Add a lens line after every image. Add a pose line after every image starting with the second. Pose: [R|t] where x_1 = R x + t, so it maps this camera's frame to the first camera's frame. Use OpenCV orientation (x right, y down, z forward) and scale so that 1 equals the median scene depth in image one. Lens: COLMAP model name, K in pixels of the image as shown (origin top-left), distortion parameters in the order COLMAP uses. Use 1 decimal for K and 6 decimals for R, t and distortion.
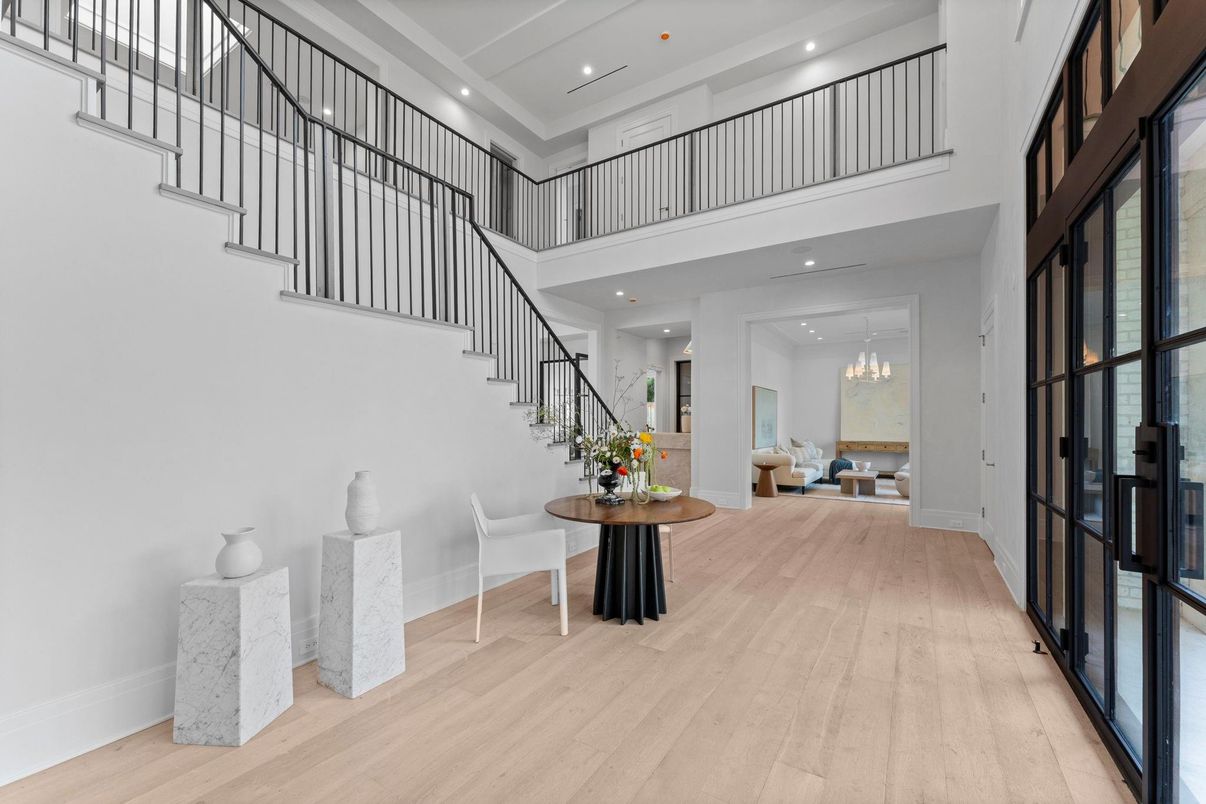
lens RADIAL K [[478.5, 0, 616.9], [0, 478.5, 417.9], [0, 0, 1]] dist [-0.001476, -0.000090]
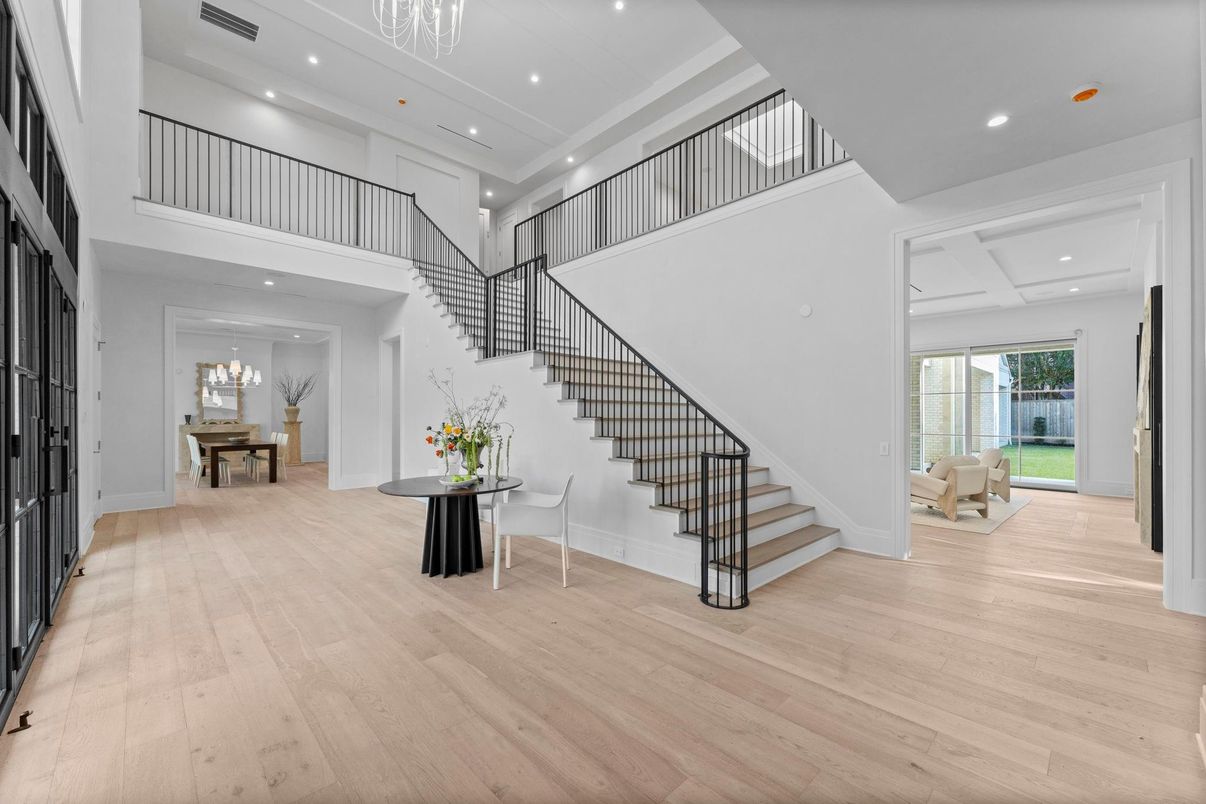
lens RADIAL K [[478.5, 0, 604.0], [0, 478.5, 411.9], [0, 0, 1]] dist [-0.001476, -0.000090]
pose [[-0.243252, -0.005407, -0.969948, 0.989167], [0.004202, 0.999969, -0.006629, 0.007637], [0.969954, -0.005689, -0.243221, 1.471903]]
